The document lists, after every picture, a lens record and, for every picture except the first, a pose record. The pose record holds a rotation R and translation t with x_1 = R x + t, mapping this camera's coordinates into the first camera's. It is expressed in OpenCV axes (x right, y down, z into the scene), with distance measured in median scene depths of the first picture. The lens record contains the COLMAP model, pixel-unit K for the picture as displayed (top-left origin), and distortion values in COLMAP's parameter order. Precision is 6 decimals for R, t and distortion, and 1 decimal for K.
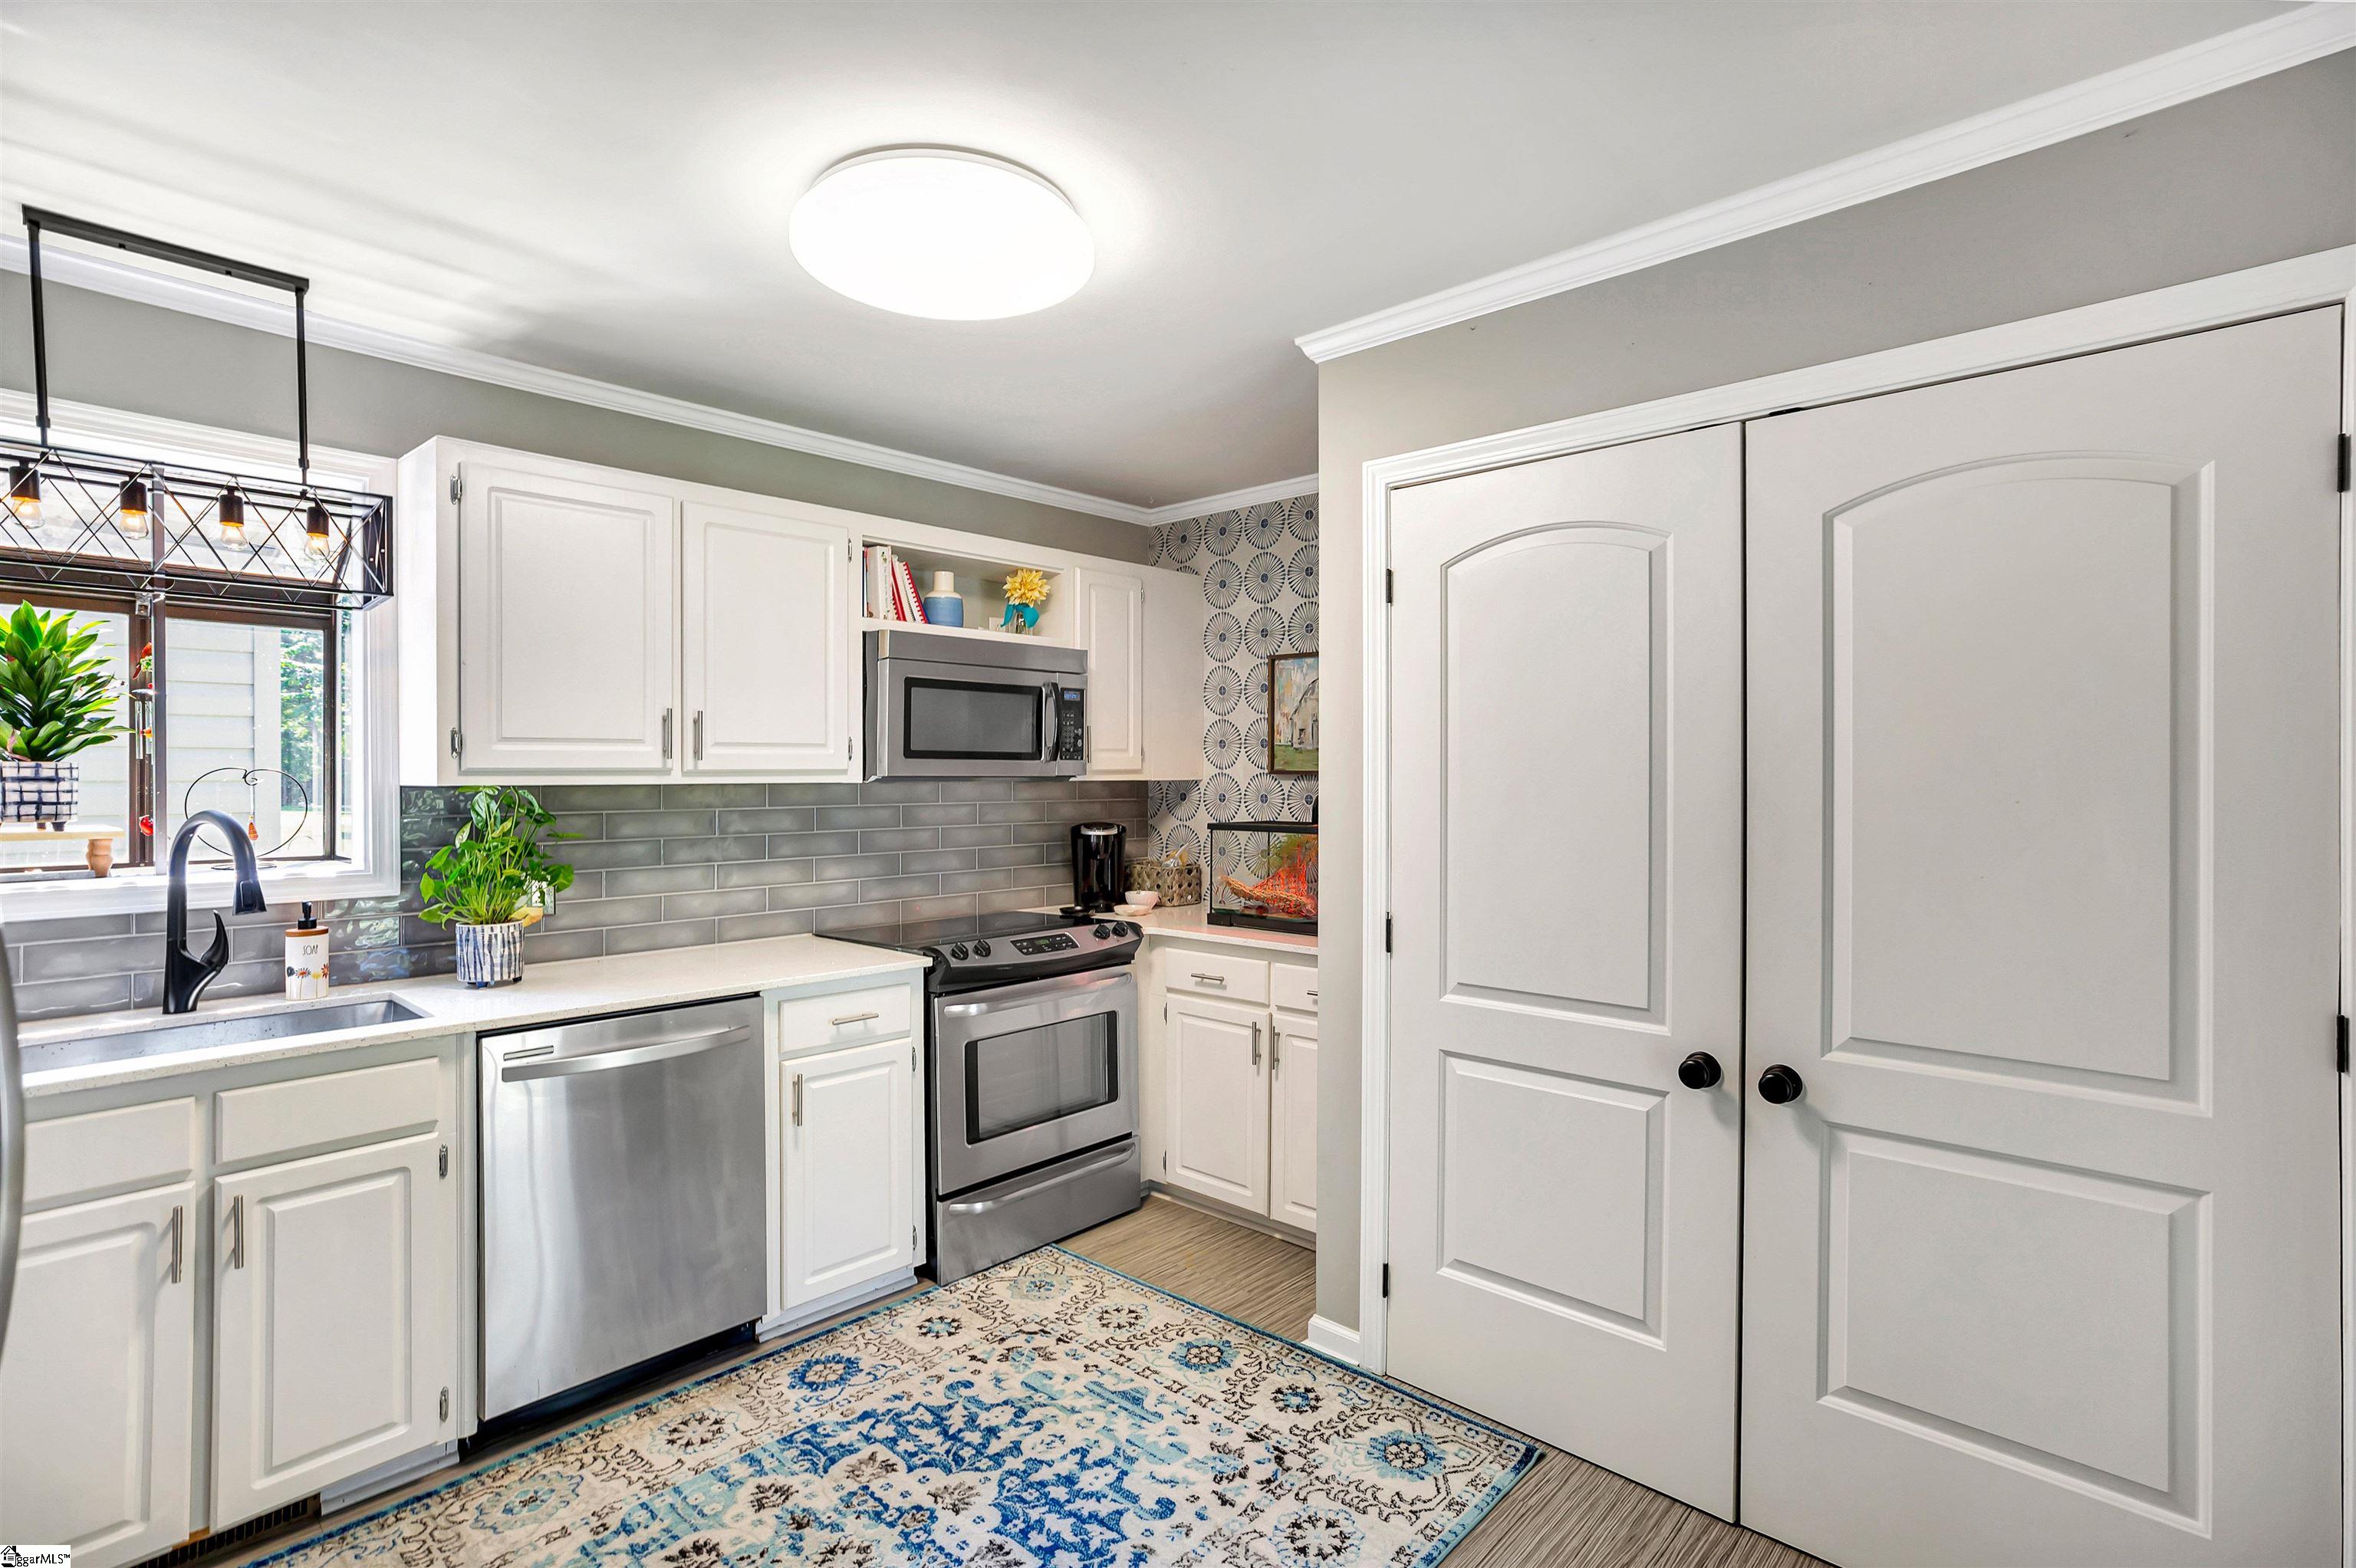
lens RADIAL K [[1079.5, 0, 1173.2], [0, 1079.5, 779.6], [0, 0, 1]] dist [-0.018501, 0.004687]
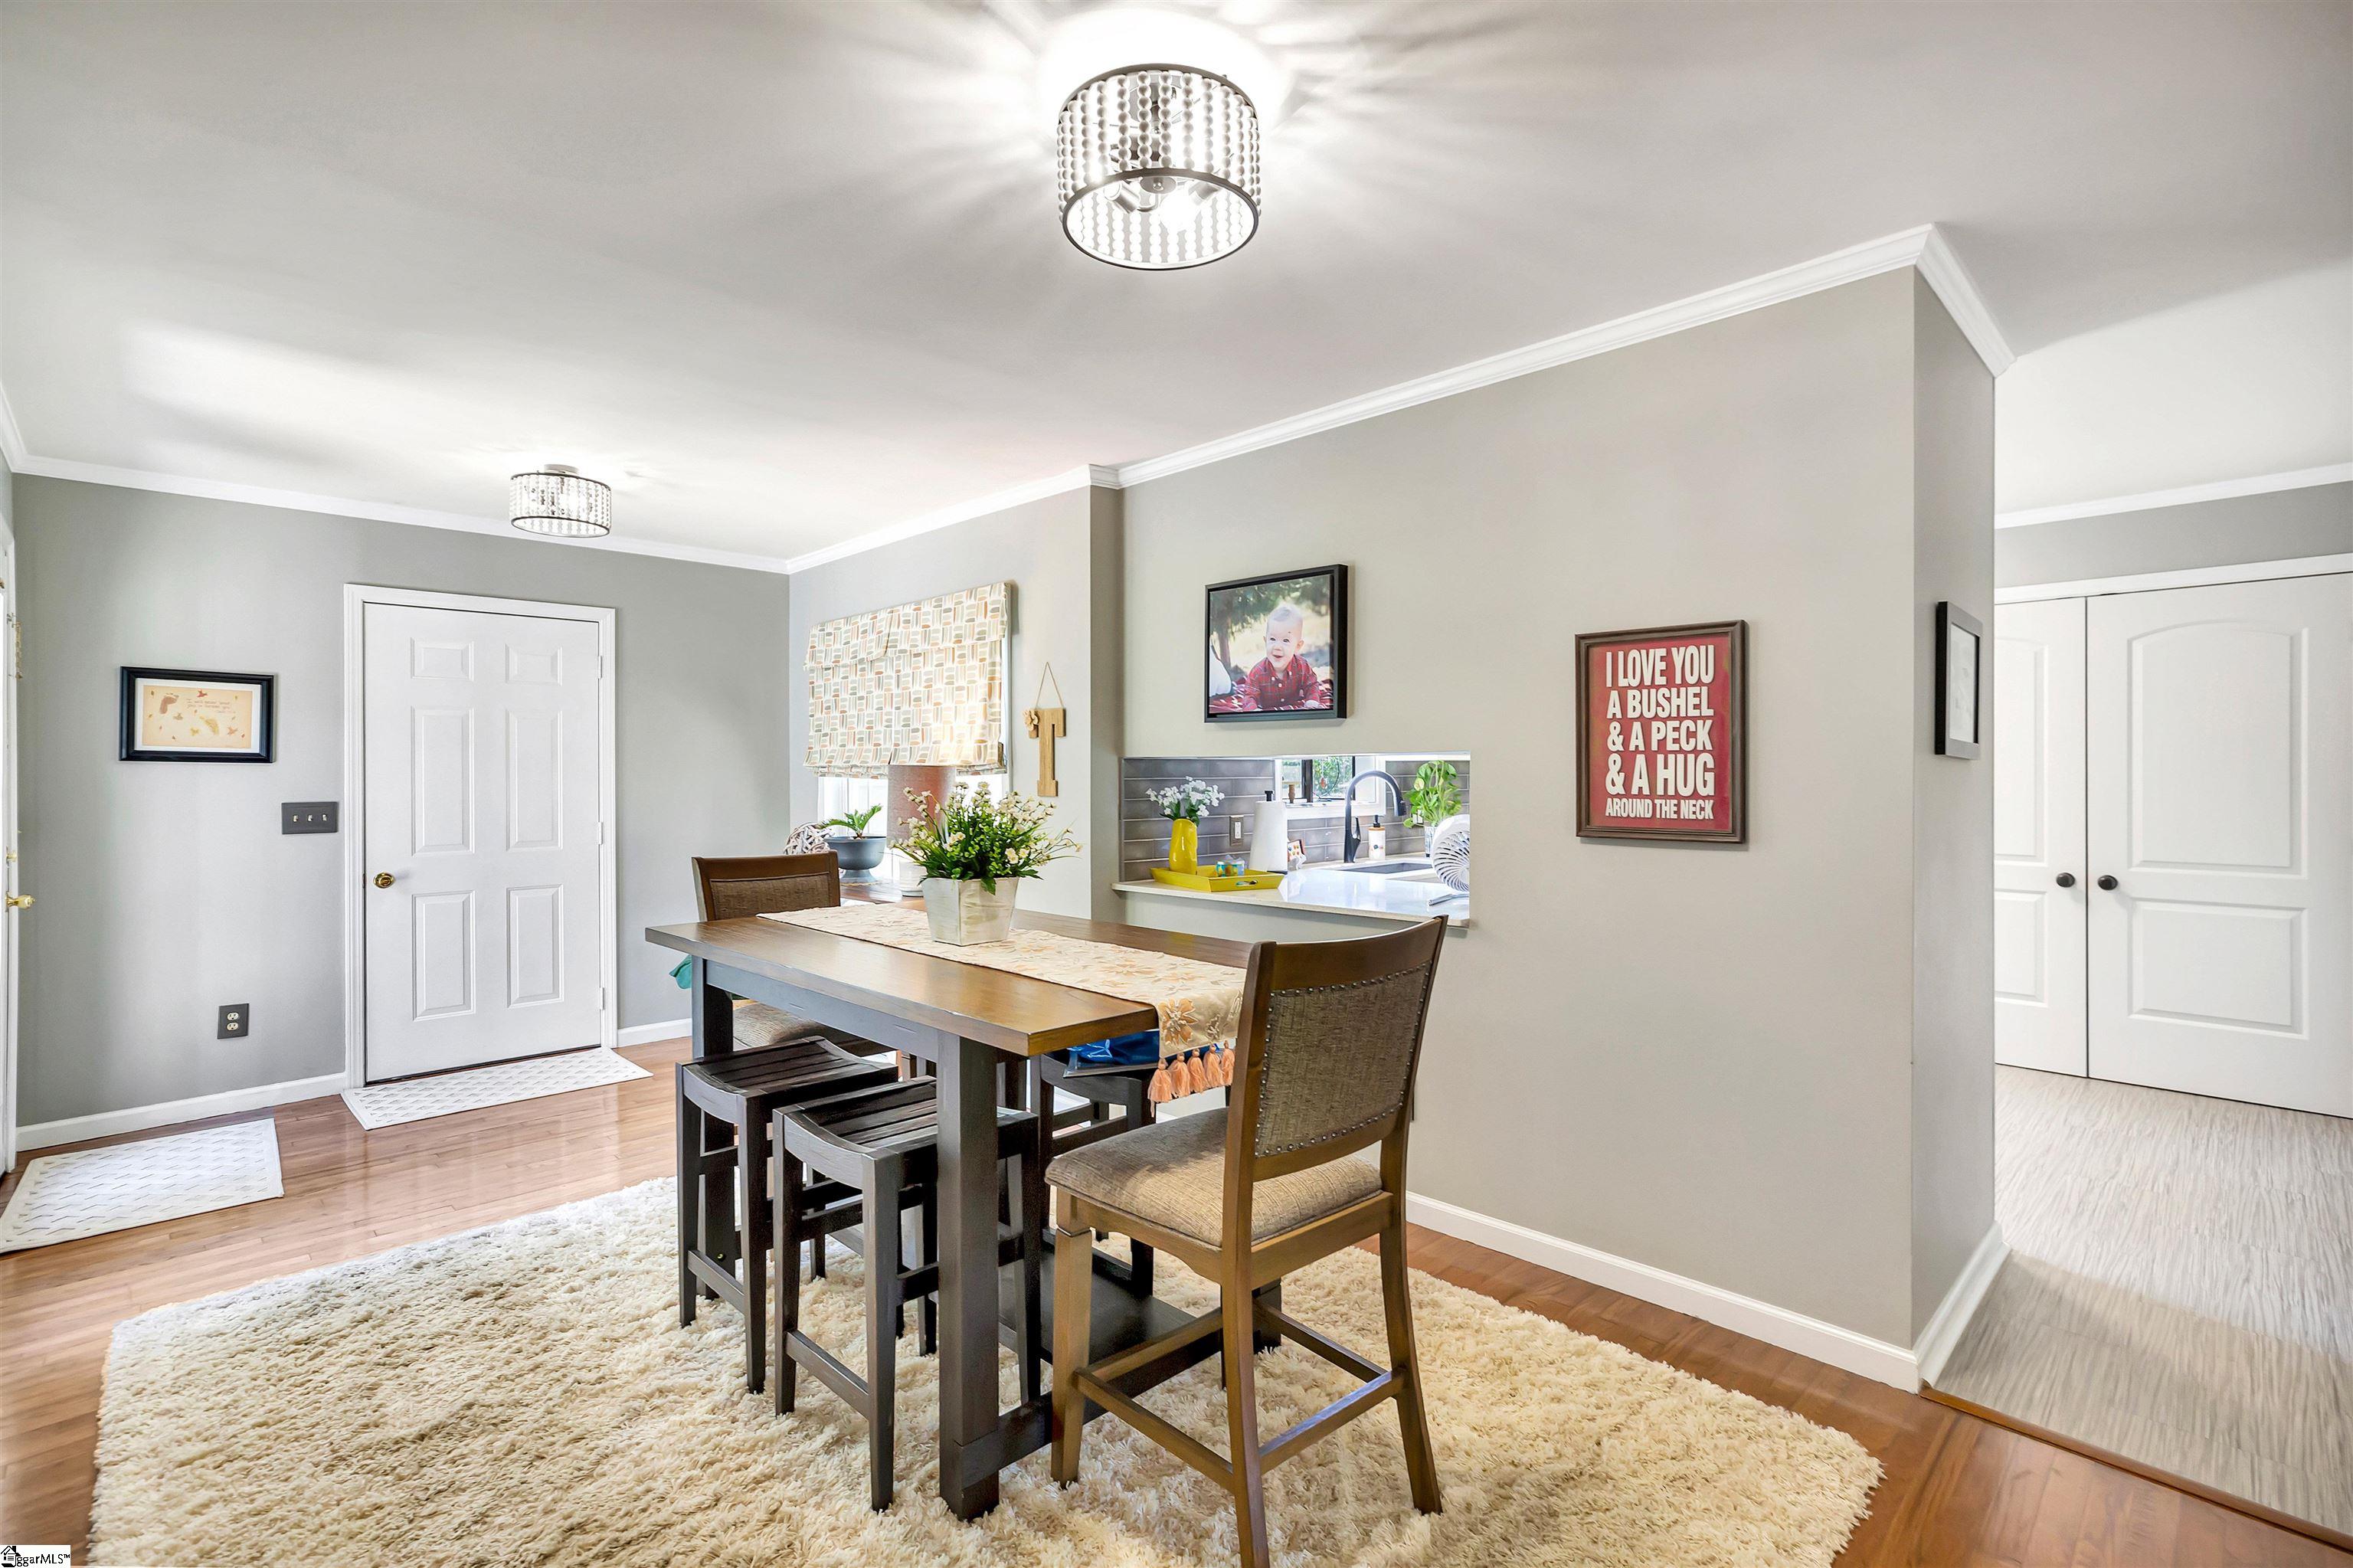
lens RADIAL K [[1078.3, 0, 1134.5], [0, 1078.3, 771.4], [0, 0, 1]] dist [-0.018501, 0.004687]
pose [[0.998227, -0.007231, -0.059079, -1.101894], [0.007516, 0.999961, 0.004600, 0.015385], [0.059044, -0.005036, 0.998243, -1.119432]]
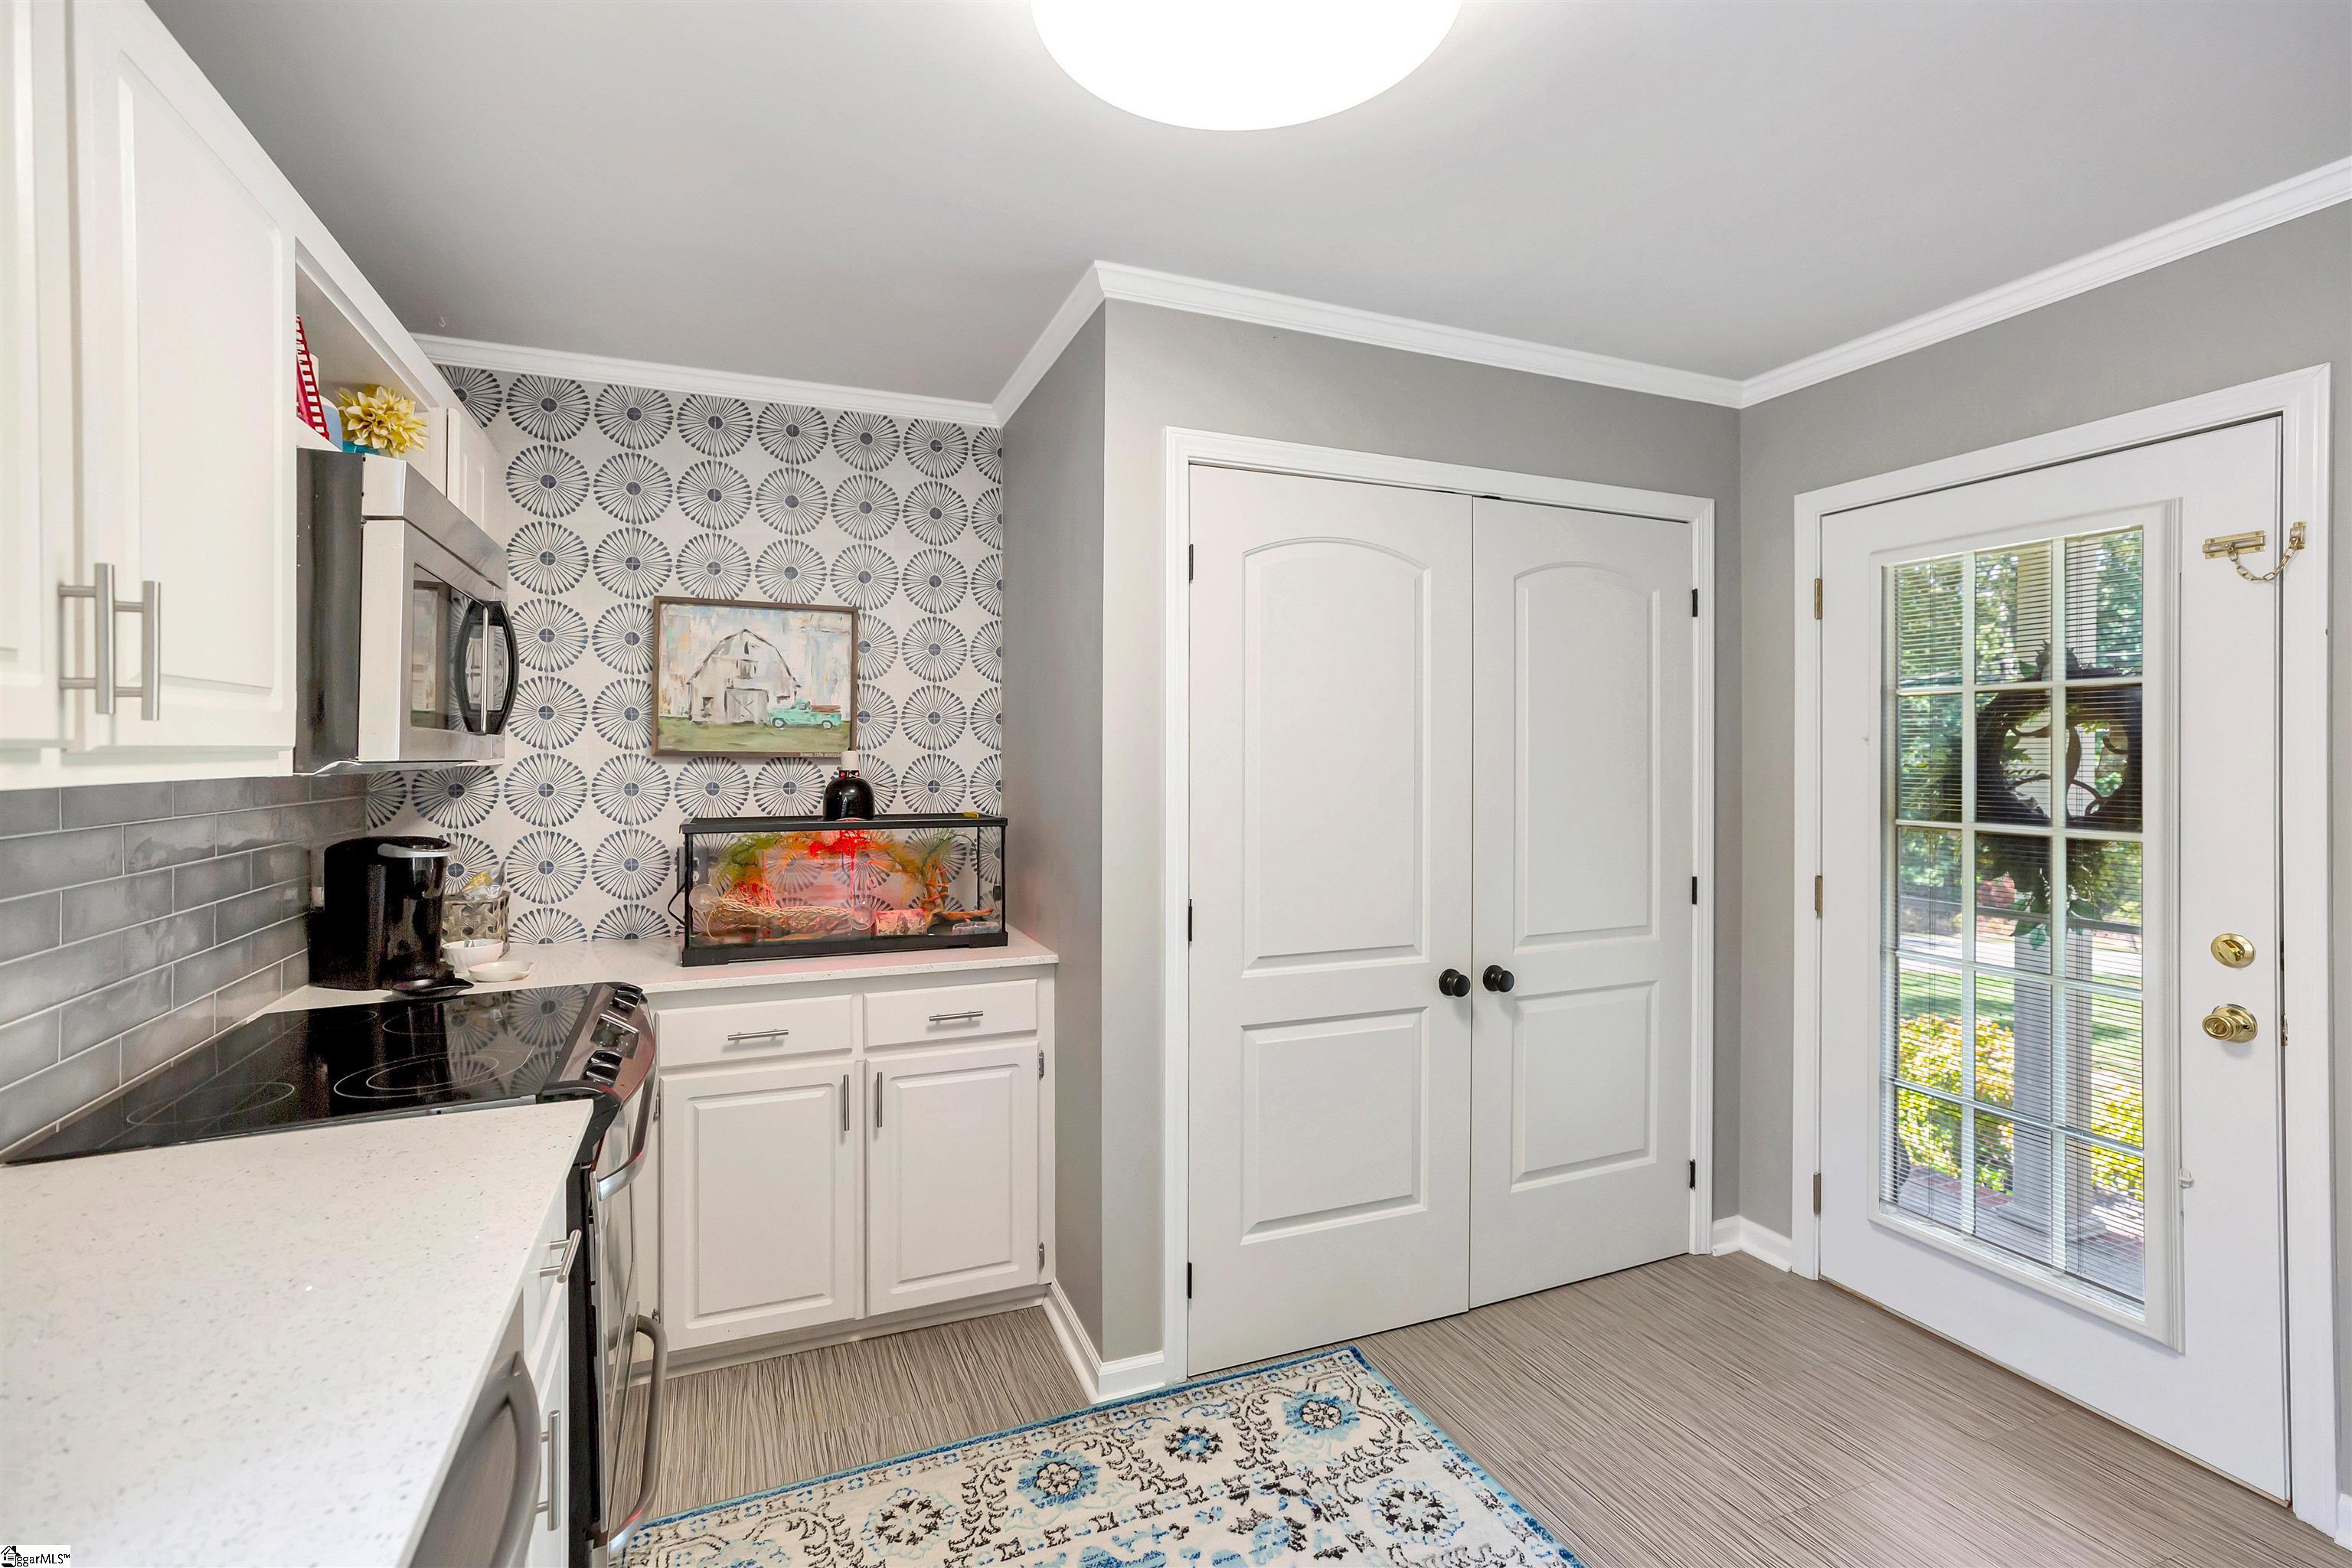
lens RADIAL K [[1077.8, 0, 1125.8], [0, 1077.8, 761.8], [0, 0, 1]] dist [-0.018501, 0.004687]
pose [[0.436209, -0.003791, 0.899838, -0.724035], [0.004054, 0.999989, 0.002248, -0.003014], [-0.899836, 0.002667, 0.436219, 0.653180]]
